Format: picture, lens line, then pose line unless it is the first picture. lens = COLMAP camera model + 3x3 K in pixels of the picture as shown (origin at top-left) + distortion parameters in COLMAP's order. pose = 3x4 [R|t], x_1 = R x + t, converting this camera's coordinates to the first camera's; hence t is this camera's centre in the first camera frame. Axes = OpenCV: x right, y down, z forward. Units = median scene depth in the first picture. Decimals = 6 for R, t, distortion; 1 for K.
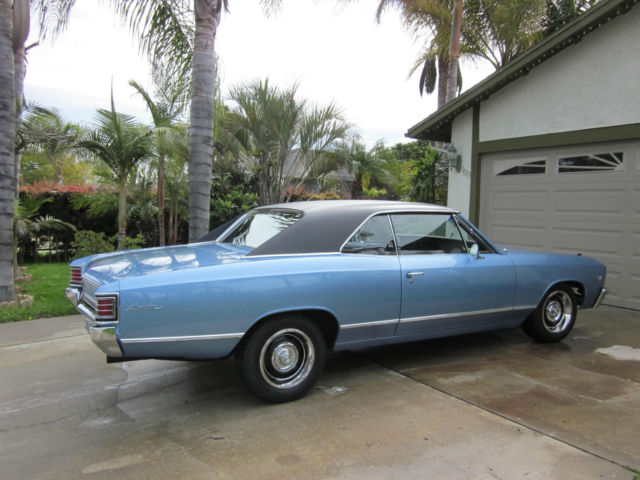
lens RADIAL K [[535.6, 0, 320.0], [0, 535.6, 240.0], [0, 0, 1]] dist [-0.037321, 0.008077]
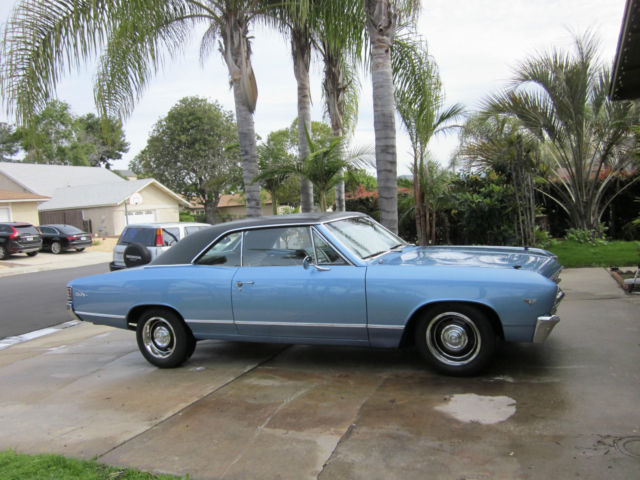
lens RADIAL K [[535.6, 0, 320.0], [0, 535.6, 240.0], [0, 0, 1]] dist [-0.037321, 0.008077]
pose [[0.590670, -0.009442, -0.806858, 0.962559], [0.038117, 0.999142, 0.016213, -0.033513], [0.806013, -0.040332, 0.590523, 0.365759]]
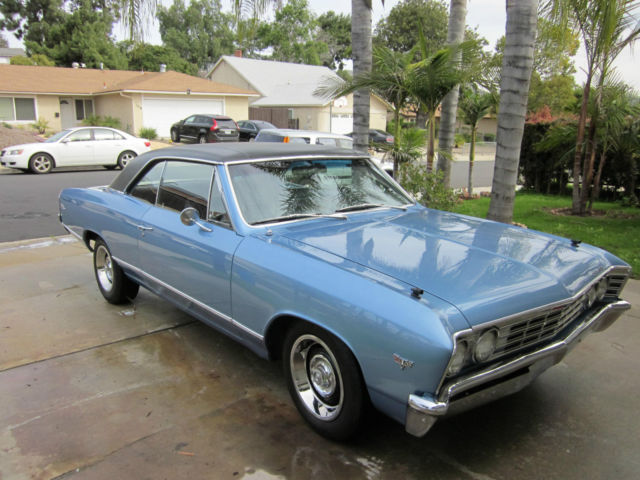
lens RADIAL K [[535.6, 0, 320.0], [0, 535.6, 240.0], [0, 0, 1]] dist [-0.037321, 0.008077]
pose [[0.201121, 0.199880, -0.958957, 0.890991], [-0.066485, 0.979489, 0.190215, -0.086564], [0.977308, 0.025500, 0.210285, 0.881175]]
